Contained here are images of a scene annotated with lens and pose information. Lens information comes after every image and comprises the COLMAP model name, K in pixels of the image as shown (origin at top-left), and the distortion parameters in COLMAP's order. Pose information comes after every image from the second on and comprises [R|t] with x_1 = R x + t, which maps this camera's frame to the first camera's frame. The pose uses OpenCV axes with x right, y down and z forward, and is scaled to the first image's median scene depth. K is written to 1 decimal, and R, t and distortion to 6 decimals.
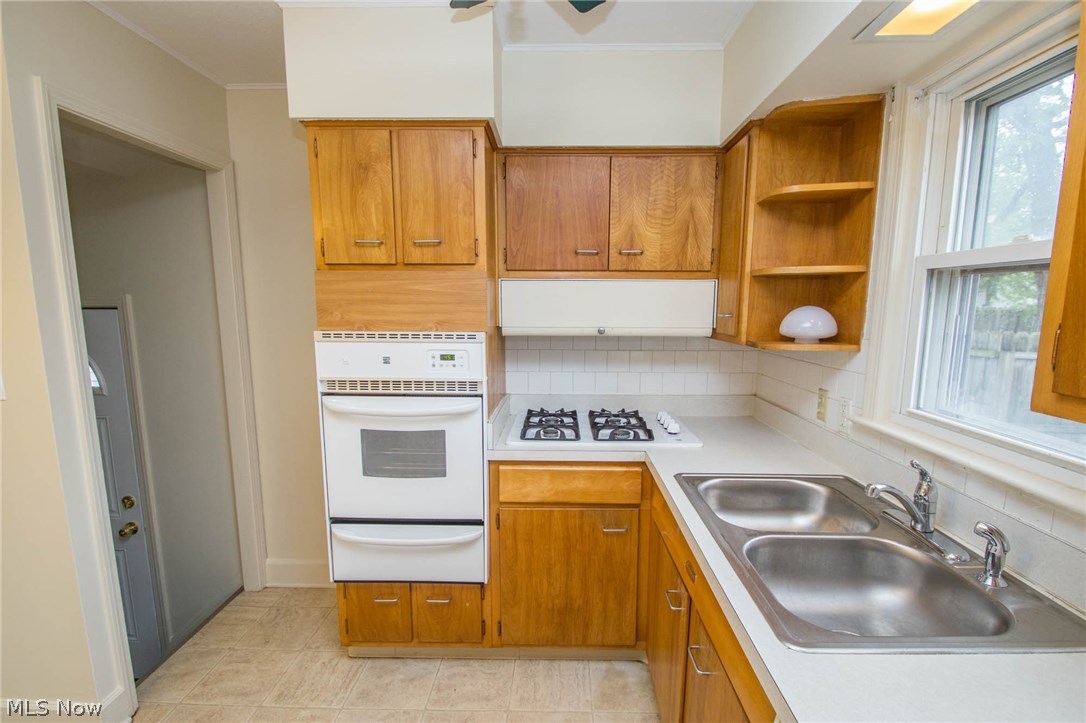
lens RADIAL K [[505.6, 0, 552.0], [0, 505.6, 383.0], [0, 0, 1]] dist [0.017666, -0.019898]
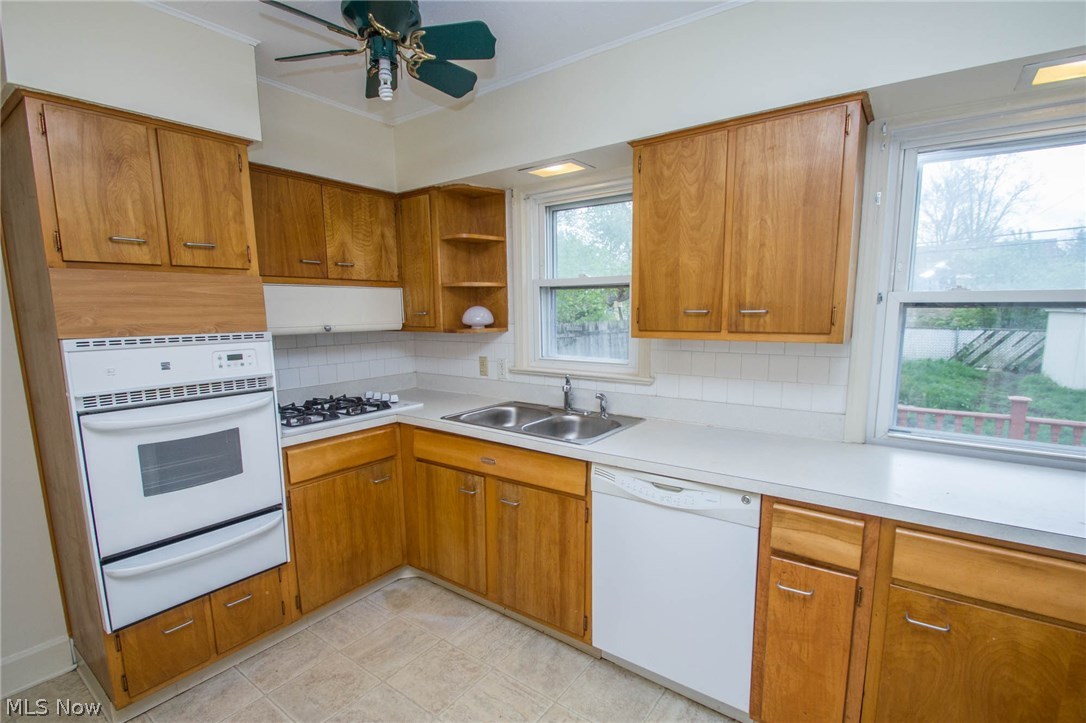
lens RADIAL K [[505.6, 0, 552.0], [0, 505.6, 383.0], [0, 0, 1]] dist [0.017666, -0.019898]
pose [[0.569536, -0.129526, 0.811697, -0.682039], [0.139061, 0.988455, 0.060159, 0.029671], [-0.810118, 0.078613, 0.580972, -0.132668]]
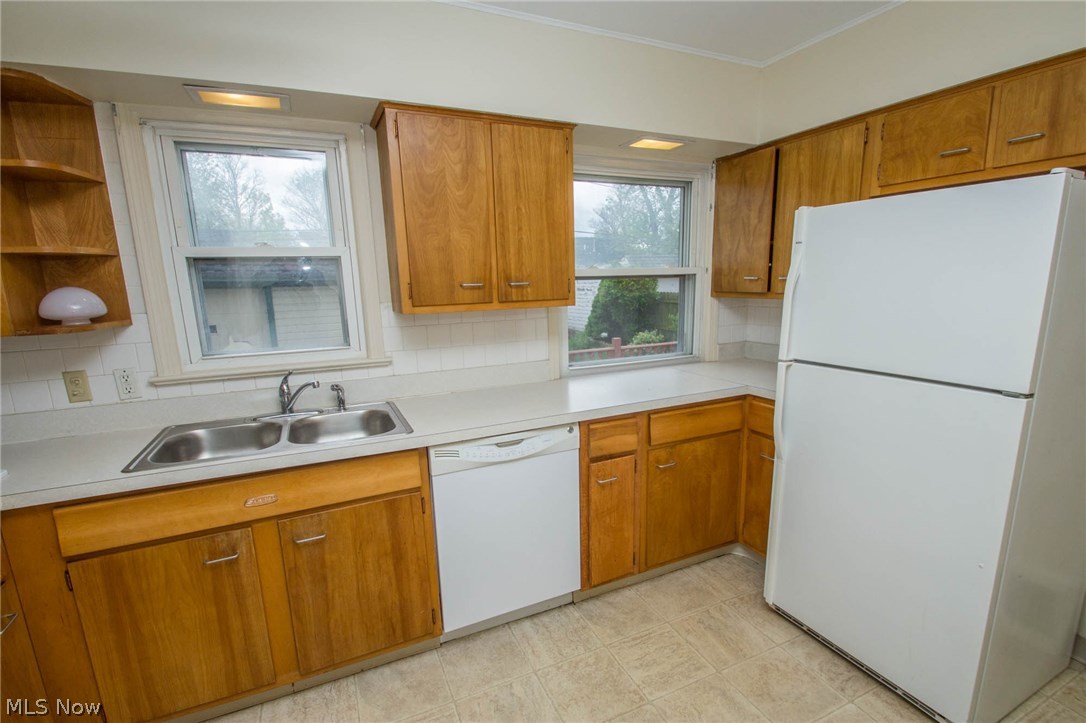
lens RADIAL K [[505.6, 0, 552.0], [0, 505.6, 383.0], [0, 0, 1]] dist [0.017666, -0.019898]
pose [[-0.442934, -0.175659, 0.879178, -0.760115], [0.162871, 0.948536, 0.271573, -0.081596], [-0.881636, 0.263481, -0.391529, 0.559690]]
